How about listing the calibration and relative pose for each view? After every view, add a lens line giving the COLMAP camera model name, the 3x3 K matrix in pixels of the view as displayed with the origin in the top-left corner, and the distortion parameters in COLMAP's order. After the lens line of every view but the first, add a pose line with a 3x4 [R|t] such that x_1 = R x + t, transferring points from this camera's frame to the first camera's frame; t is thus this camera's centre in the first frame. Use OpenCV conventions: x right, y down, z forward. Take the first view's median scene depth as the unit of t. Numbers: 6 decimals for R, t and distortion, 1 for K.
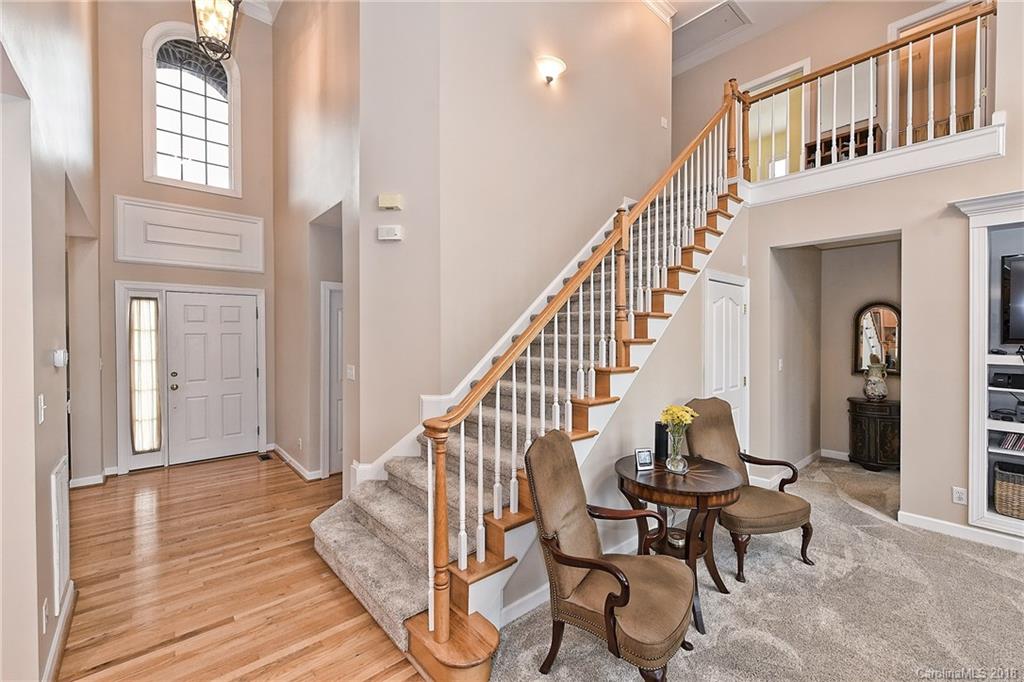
lens RADIAL K [[429.9, 0, 510.2], [0, 429.9, 337.3], [0, 0, 1]] dist [0.004076, 0.000174]
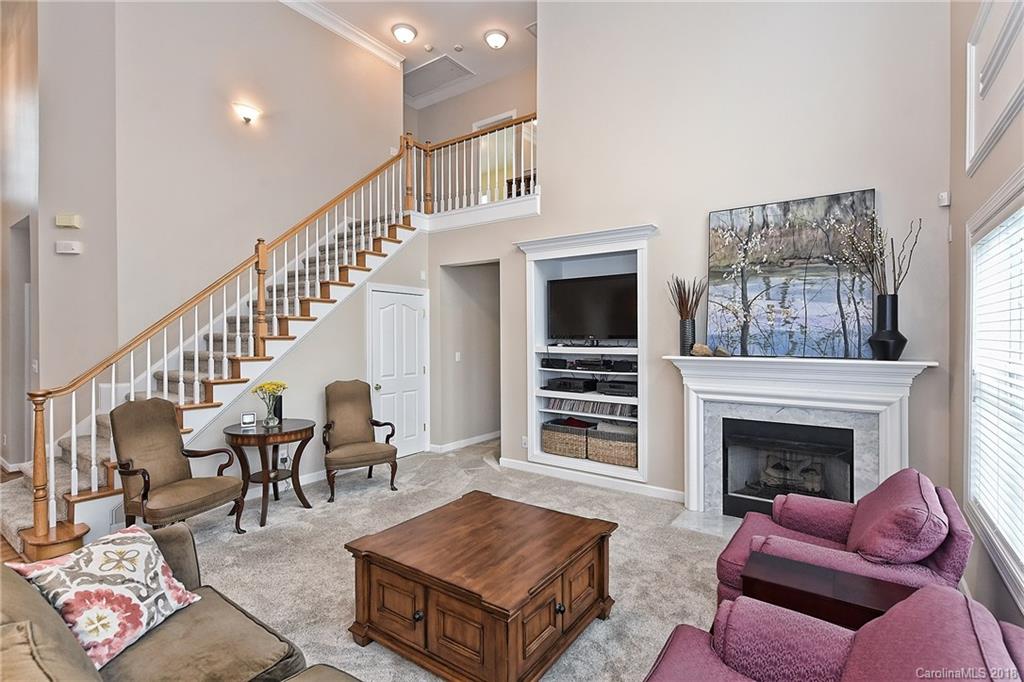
lens RADIAL K [[487.7, 0, 508.3], [0, 487.7, 334.5], [0, 0, 1]] dist [0.008632, 0.000281]
pose [[0.974206, -0.001106, 0.225657, 0.610097], [0.002236, 0.999986, -0.004753, 0.007637], [-0.225648, 0.005135, 0.974195, -0.608305]]
